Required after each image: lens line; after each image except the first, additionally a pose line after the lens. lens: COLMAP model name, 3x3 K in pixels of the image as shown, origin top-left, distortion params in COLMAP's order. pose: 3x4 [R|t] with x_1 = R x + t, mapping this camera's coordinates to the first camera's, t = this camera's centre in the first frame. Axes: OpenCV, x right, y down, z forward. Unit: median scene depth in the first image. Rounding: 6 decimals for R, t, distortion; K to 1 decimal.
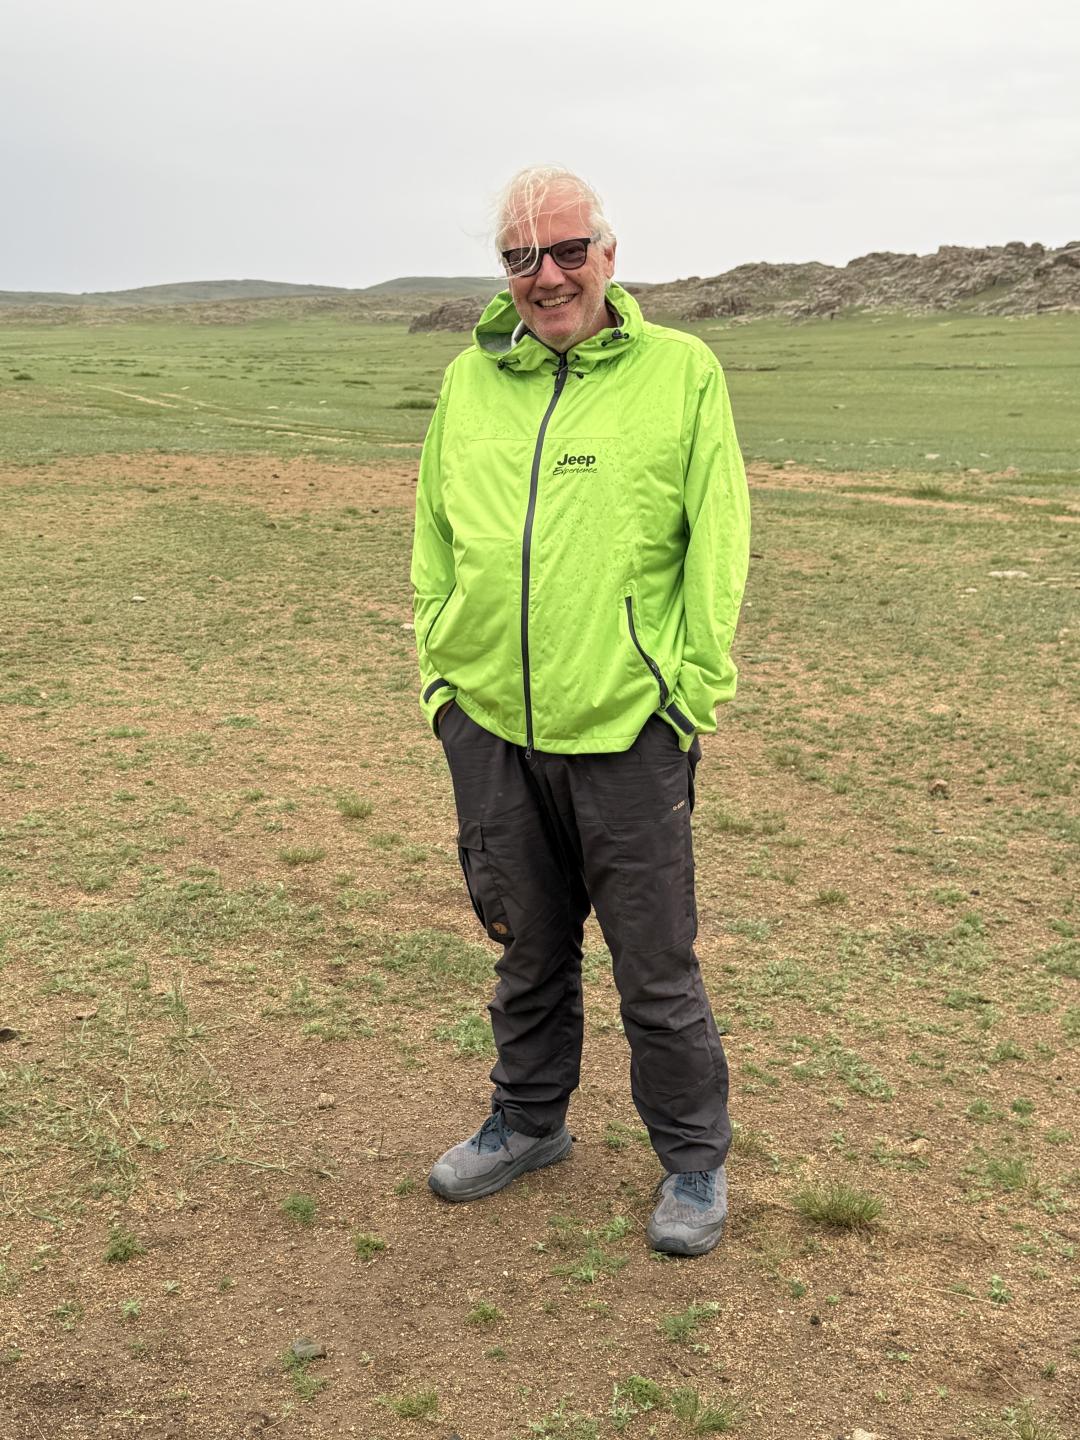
lens RADIAL K [[1739.3, 0, 543.4], [0, 1739.3, 716.4], [0, 0, 1]] dist [0.117092, 0.000000]
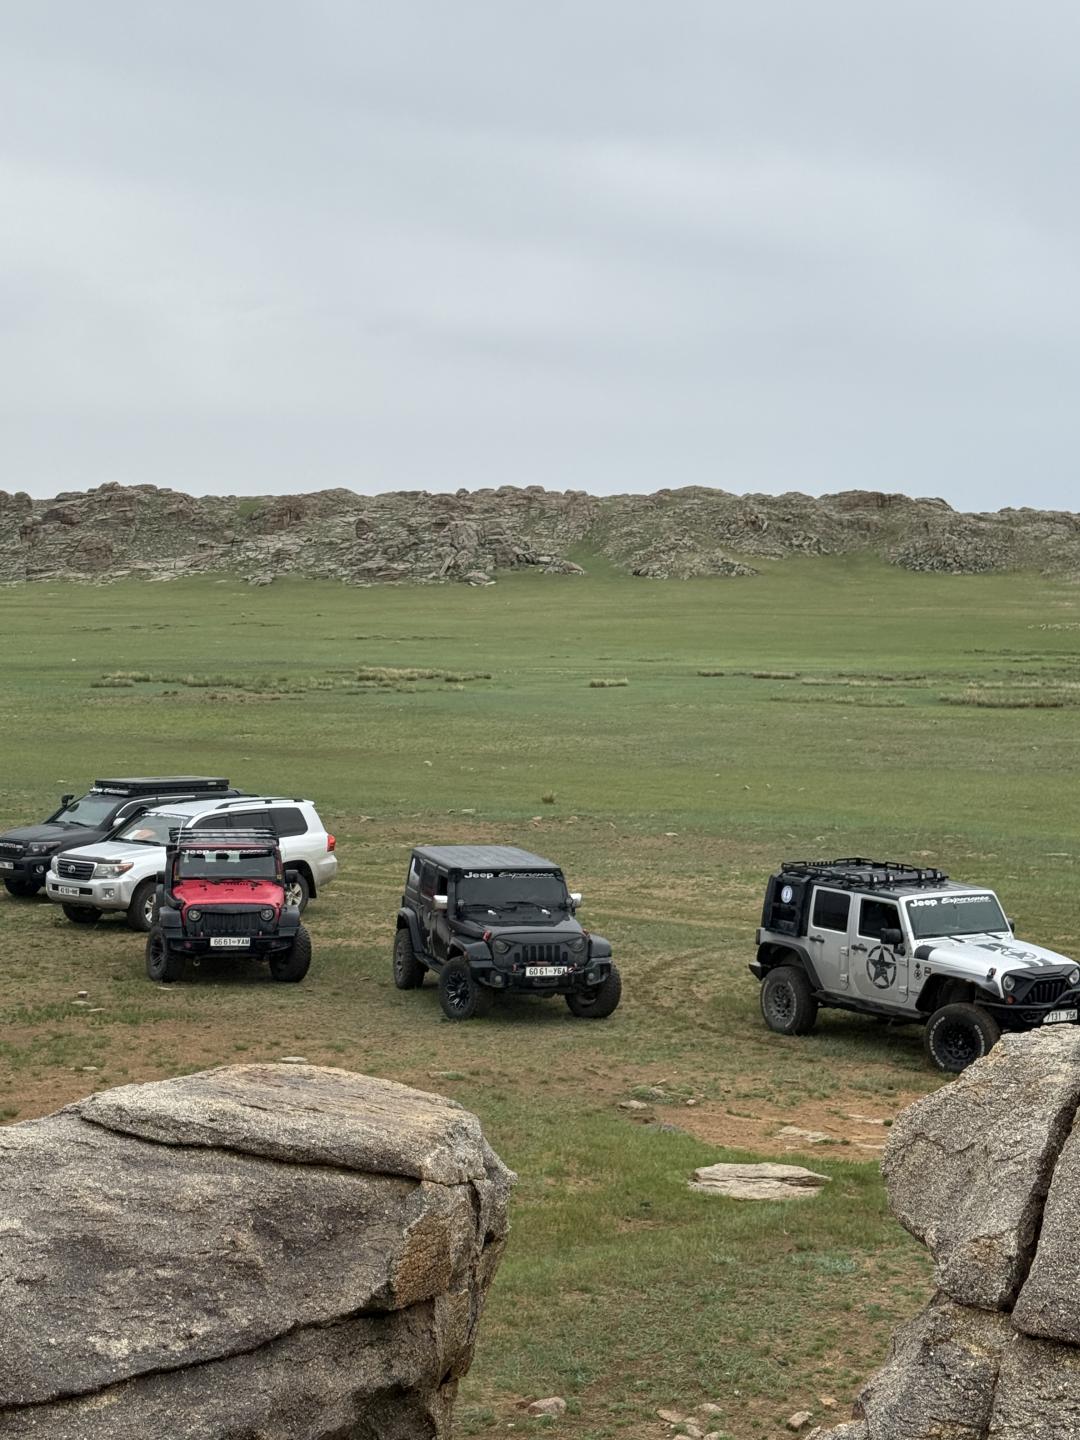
lens RADIAL K [[2386.9, 0, 557.7], [0, 2386.9, 719.7], [0, 0, 1]] dist [0.149221, 0.000000]
pose [[0.888632, -0.027467, 0.457798, -0.233963], [0.098362, 0.986391, -0.131750, 0.128844], [-0.447949, 0.162107, 0.879240, -1.256481]]
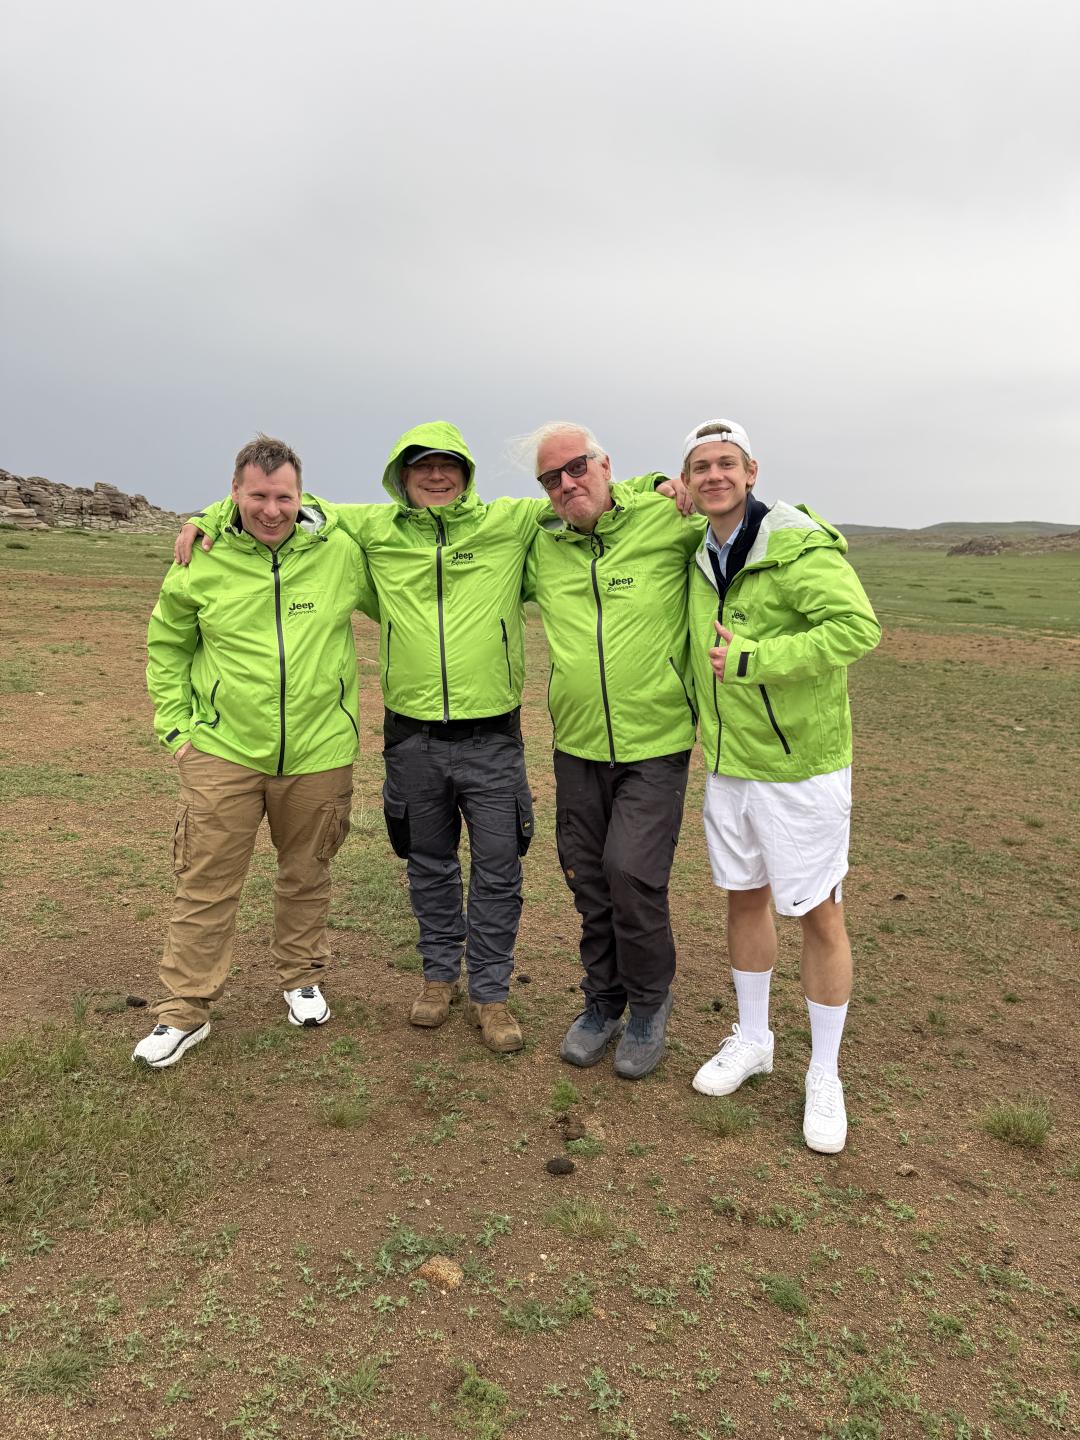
lens RADIAL K [[1014.5, 0, 542.7], [0, 1014.5, 717.3], [0, 0, 1]] dist [0.067940, -0.013635]
pose [[0.902578, 0.093350, -0.420285, -0.029042], [-0.116643, 0.992721, -0.030002, 0.008245], [0.414425, 0.076102, 0.906896, -0.042357]]
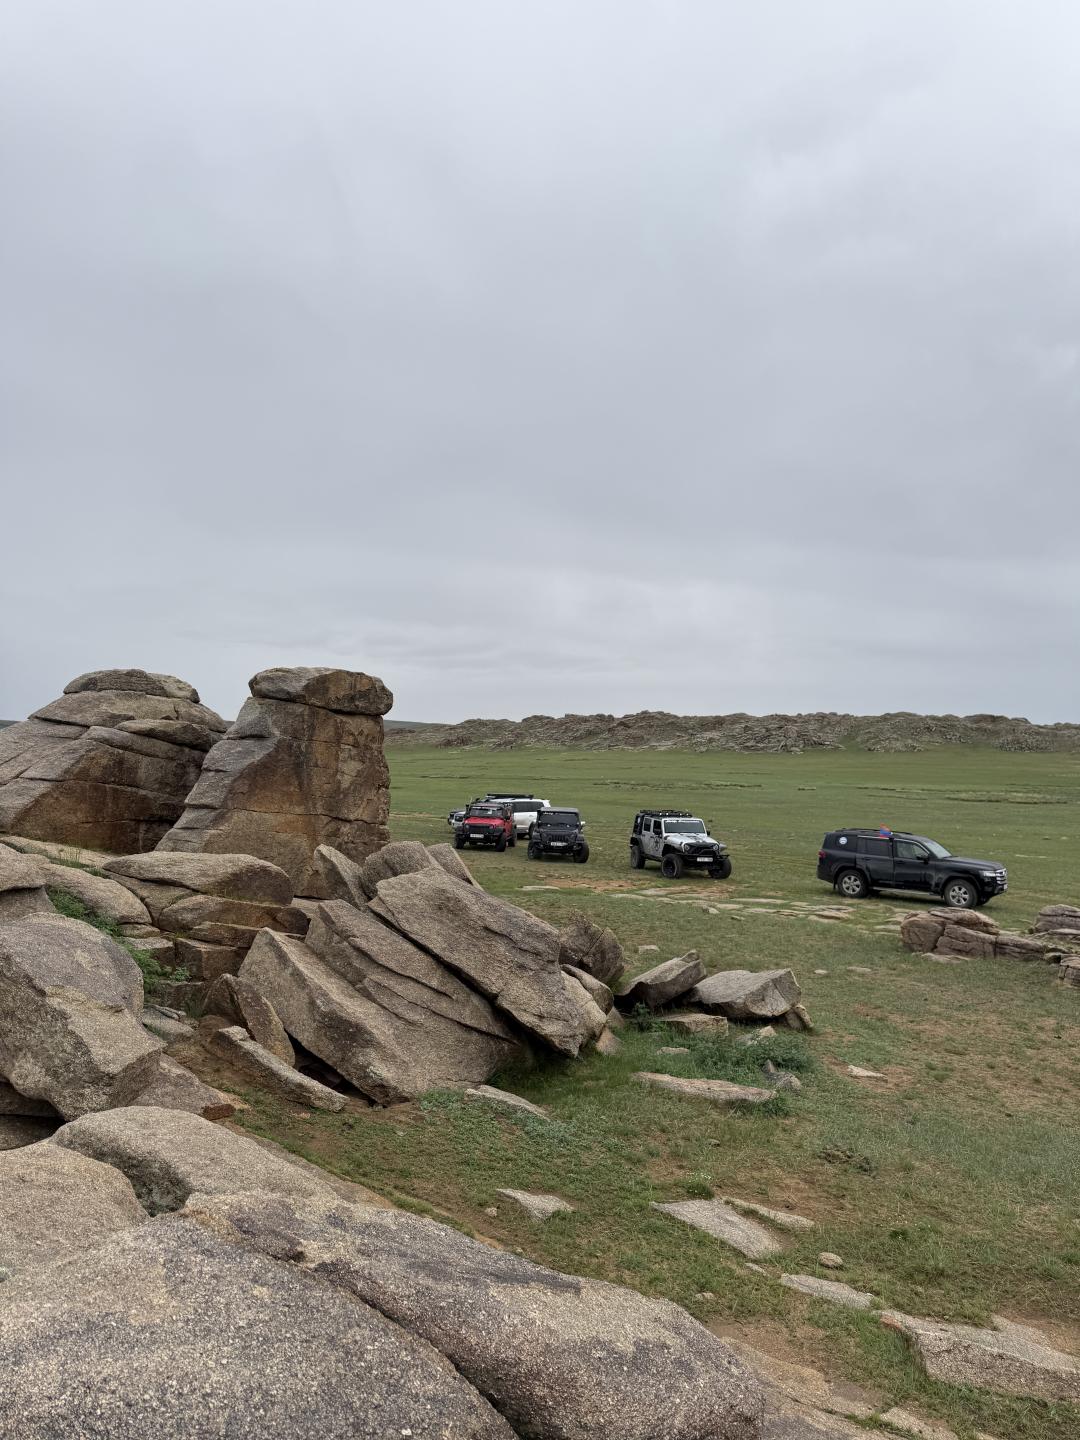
lens RADIAL K [[1014.5, 0, 534.3], [0, 1014.5, 726.3], [0, 0, 1]] dist [0.067940, -0.013635]
pose [[0.985945, 0.017732, 0.166128, -0.008154], [0.021968, 0.971958, -0.234124, 0.259208], [-0.165621, 0.234483, 0.957908, -1.603597]]
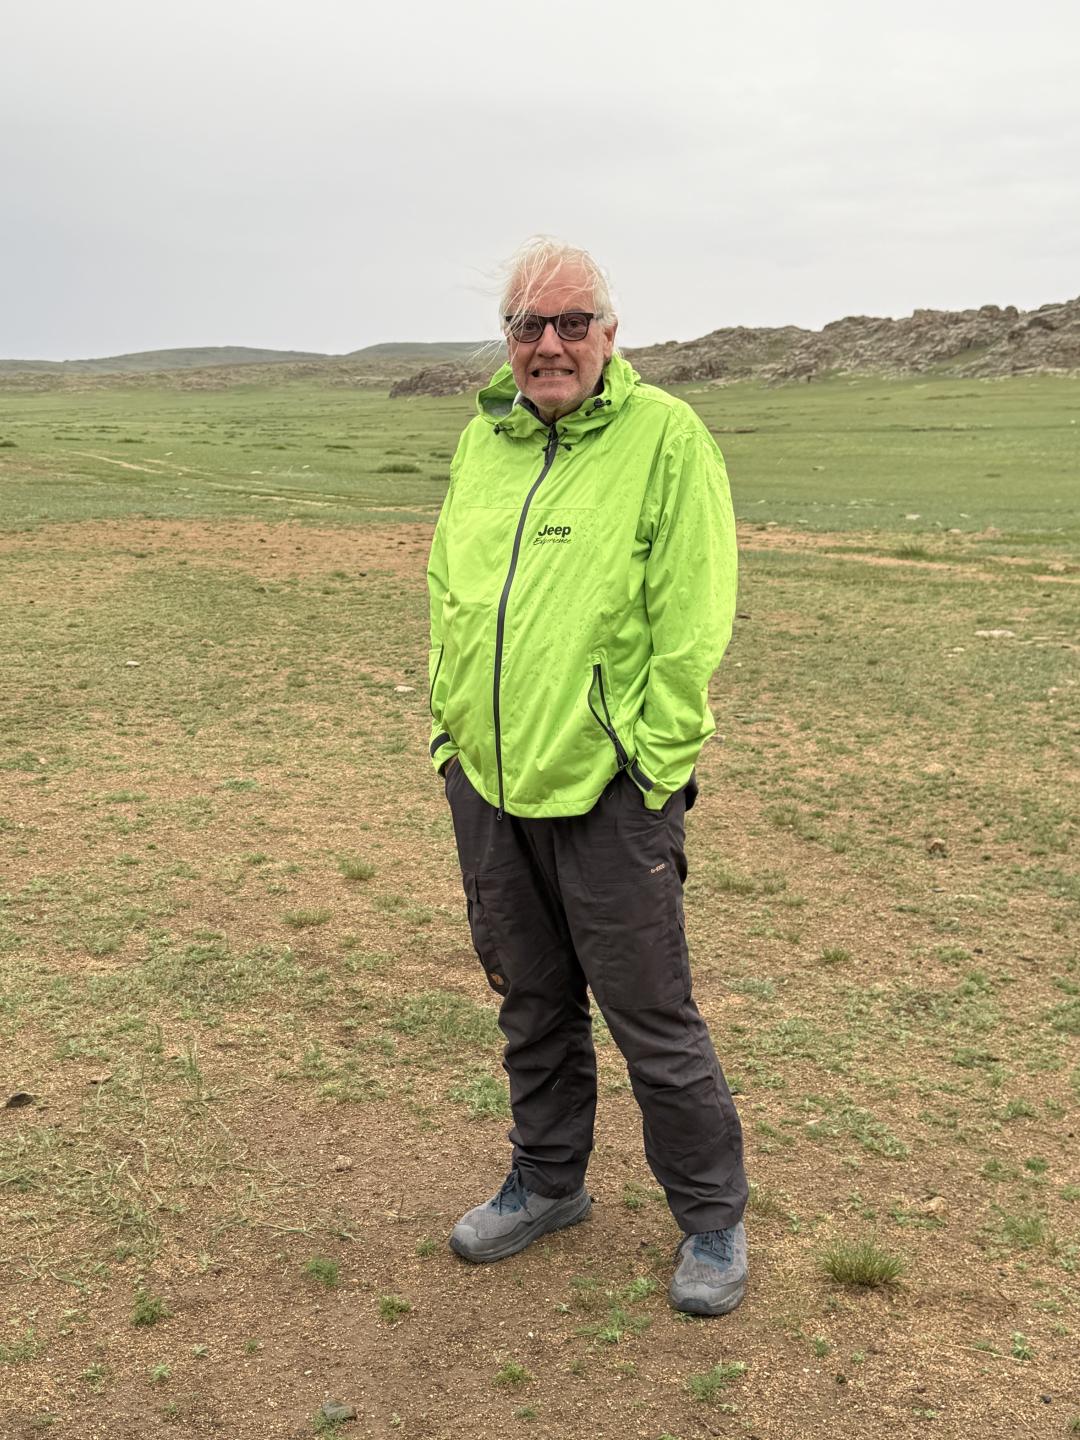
lens RADIAL K [[1739.3, 0, 533.1], [0, 1739.3, 726.9], [0, 0, 1]] dist [0.117092, 0.000000]
pose [[0.999966, -0.006829, 0.004645, -0.002492], [0.006961, 0.999555, -0.029005, -0.000078], [-0.004445, 0.029037, 0.999568, -0.001790]]
